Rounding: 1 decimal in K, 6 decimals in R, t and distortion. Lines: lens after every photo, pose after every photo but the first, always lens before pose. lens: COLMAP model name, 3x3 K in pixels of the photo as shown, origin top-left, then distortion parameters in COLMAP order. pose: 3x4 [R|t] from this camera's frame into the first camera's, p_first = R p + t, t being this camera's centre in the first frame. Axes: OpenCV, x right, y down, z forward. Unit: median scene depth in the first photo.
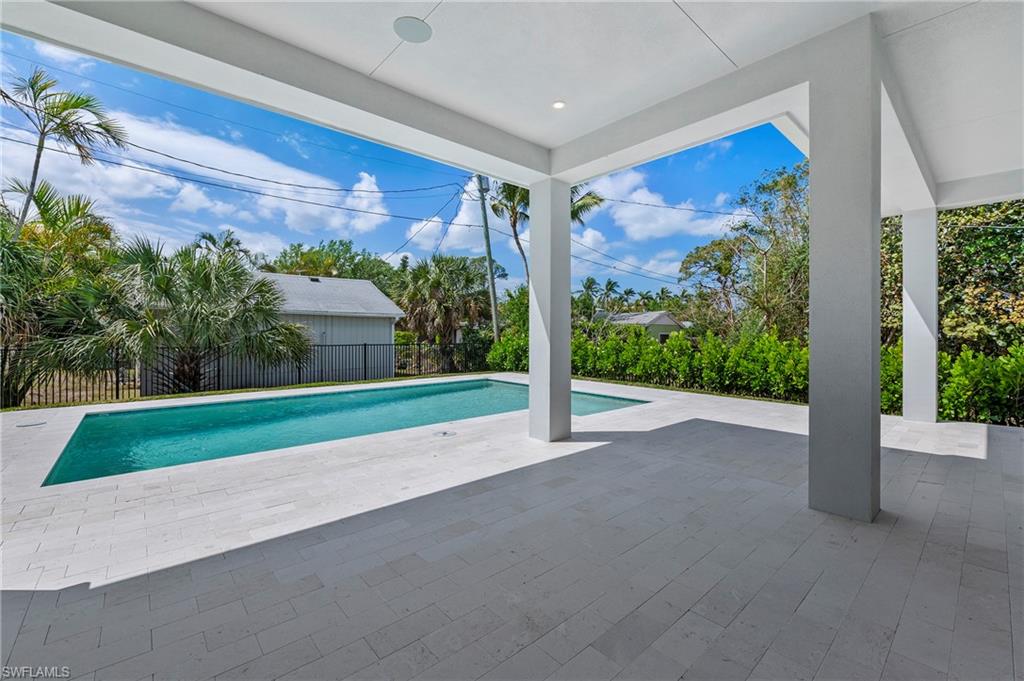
lens RADIAL K [[455.2, 0, 510.5], [0, 455.2, 324.6], [0, 0, 1]] dist [-0.000141, 0.000141]
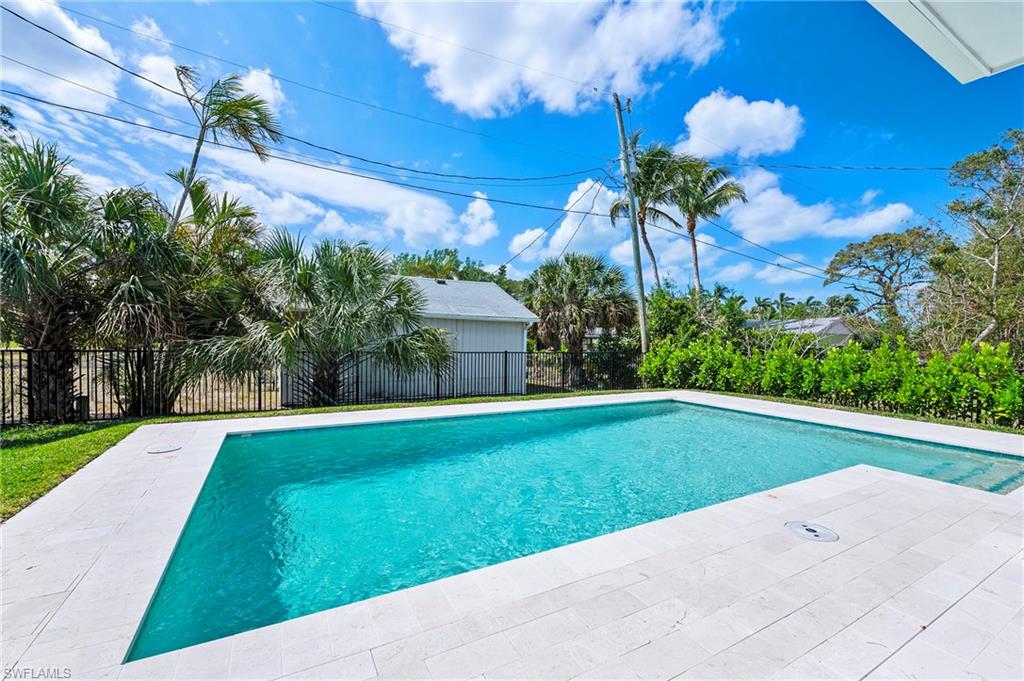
lens RADIAL K [[433.1, 0, 512.0], [0, 433.1, 340.5], [0, 0, 1]] dist [-0.001489, -0.000104]
pose [[0.983302, 0.015162, -0.181349, -0.152778], [-0.011653, 0.999724, 0.020403, 0.003843], [0.181609, -0.017949, 0.983207, 0.173909]]
